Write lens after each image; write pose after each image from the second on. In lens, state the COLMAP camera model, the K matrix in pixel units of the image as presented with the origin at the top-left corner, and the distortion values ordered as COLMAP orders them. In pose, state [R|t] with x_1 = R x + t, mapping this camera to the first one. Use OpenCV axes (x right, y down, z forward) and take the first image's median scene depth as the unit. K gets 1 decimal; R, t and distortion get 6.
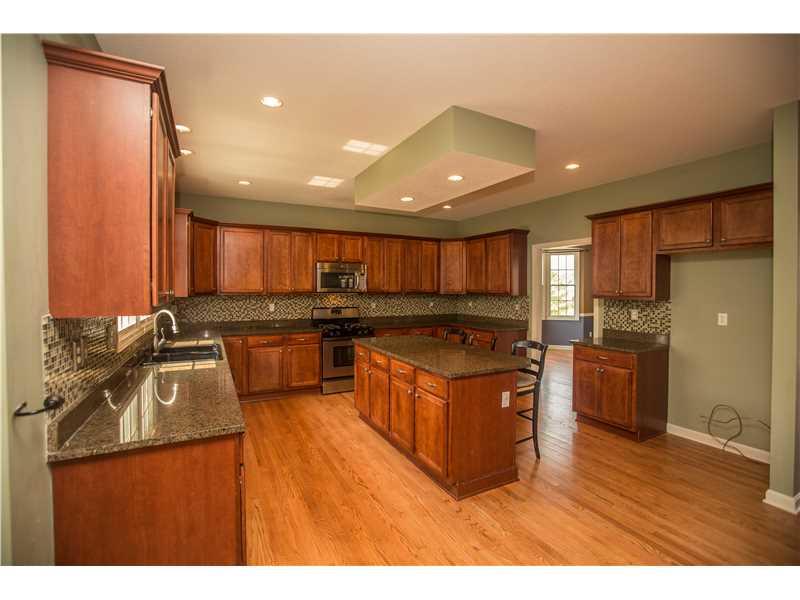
lens RADIAL K [[370.6, 0, 400.8], [0, 370.6, 296.2], [0, 0, 1]] dist [-0.006182, 0.000914]
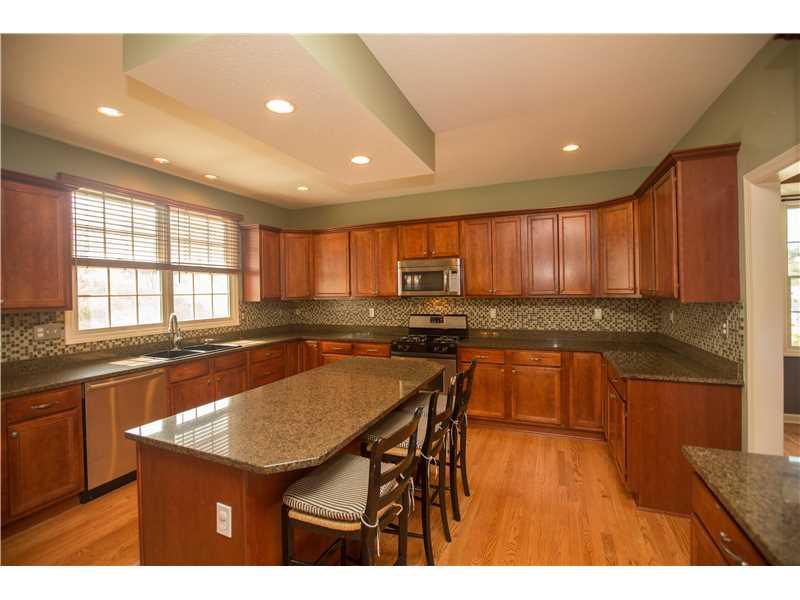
lens RADIAL K [[370.6, 0, 399.2], [0, 370.6, 294.4], [0, 0, 1]] dist [-0.006182, 0.000914]
pose [[0.638243, -0.007369, -0.769800, 0.401831], [0.000040, 0.999955, -0.009539, -0.005923], [0.769835, 0.006058, 0.638214, 0.431865]]
